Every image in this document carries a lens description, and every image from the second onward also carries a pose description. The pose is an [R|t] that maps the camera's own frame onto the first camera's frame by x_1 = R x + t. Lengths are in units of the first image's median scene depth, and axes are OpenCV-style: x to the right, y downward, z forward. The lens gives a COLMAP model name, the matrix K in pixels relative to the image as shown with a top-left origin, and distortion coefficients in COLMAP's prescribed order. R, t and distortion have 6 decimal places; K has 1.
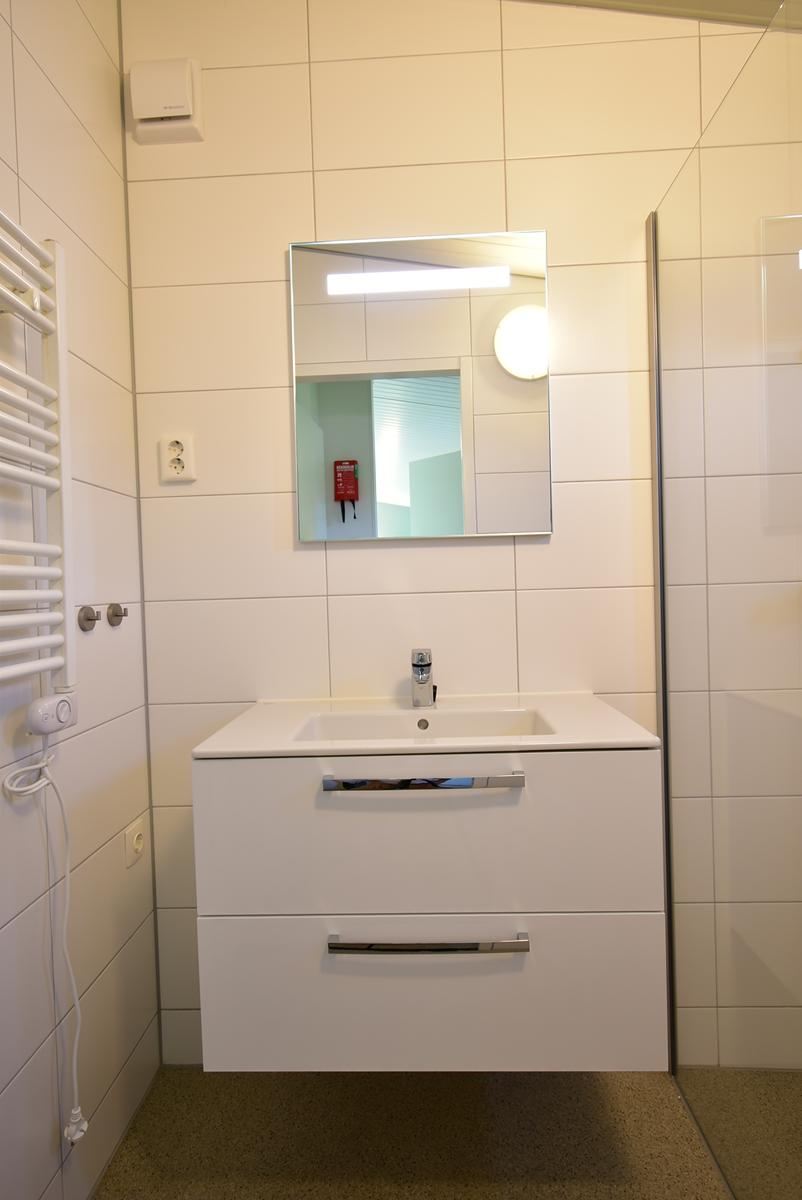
lens RADIAL K [[621.6, 0, 401.0], [0, 621.6, 600.0], [0, 0, 1]] dist [-0.001966, -0.000017]
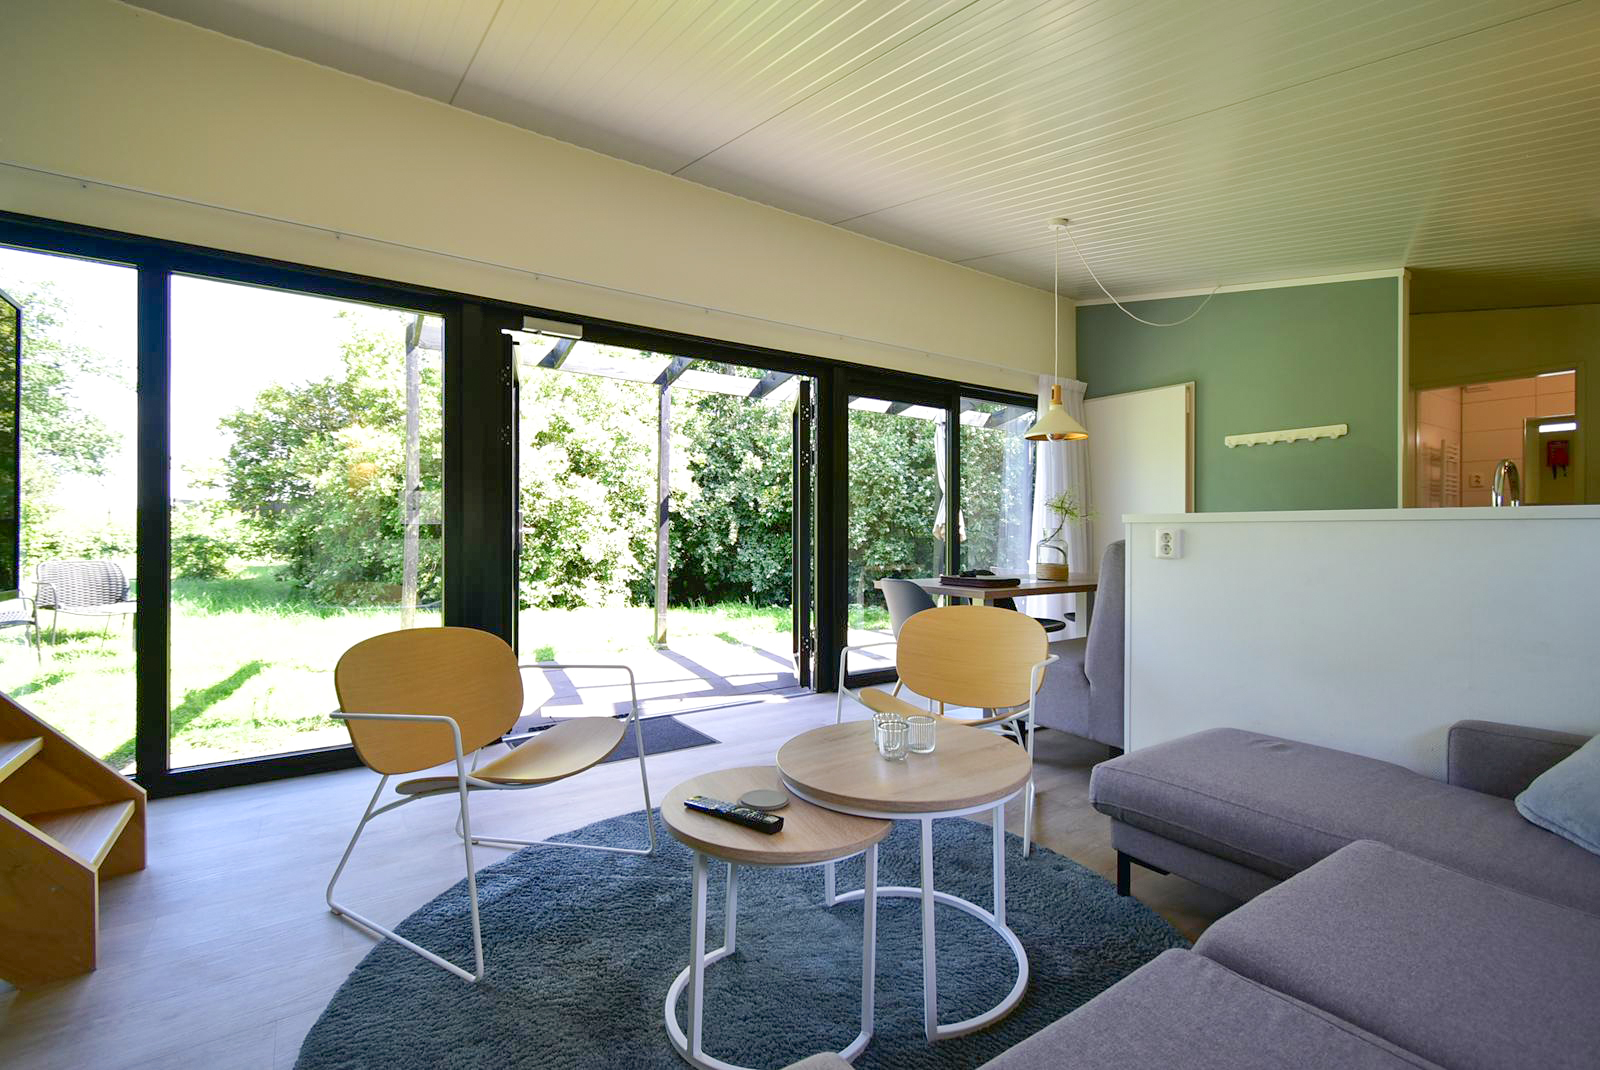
lens RADIAL K [[716.6, 0, 800.0], [0, 716.6, 535.0], [0, 0, 1]] dist [0.019069, -0.006692]
pose [[0.603247, 0.034513, -0.796807, 0.131413], [-0.036197, 0.999219, 0.015875, 0.033081], [0.796732, 0.019266, 0.604025, -0.957290]]
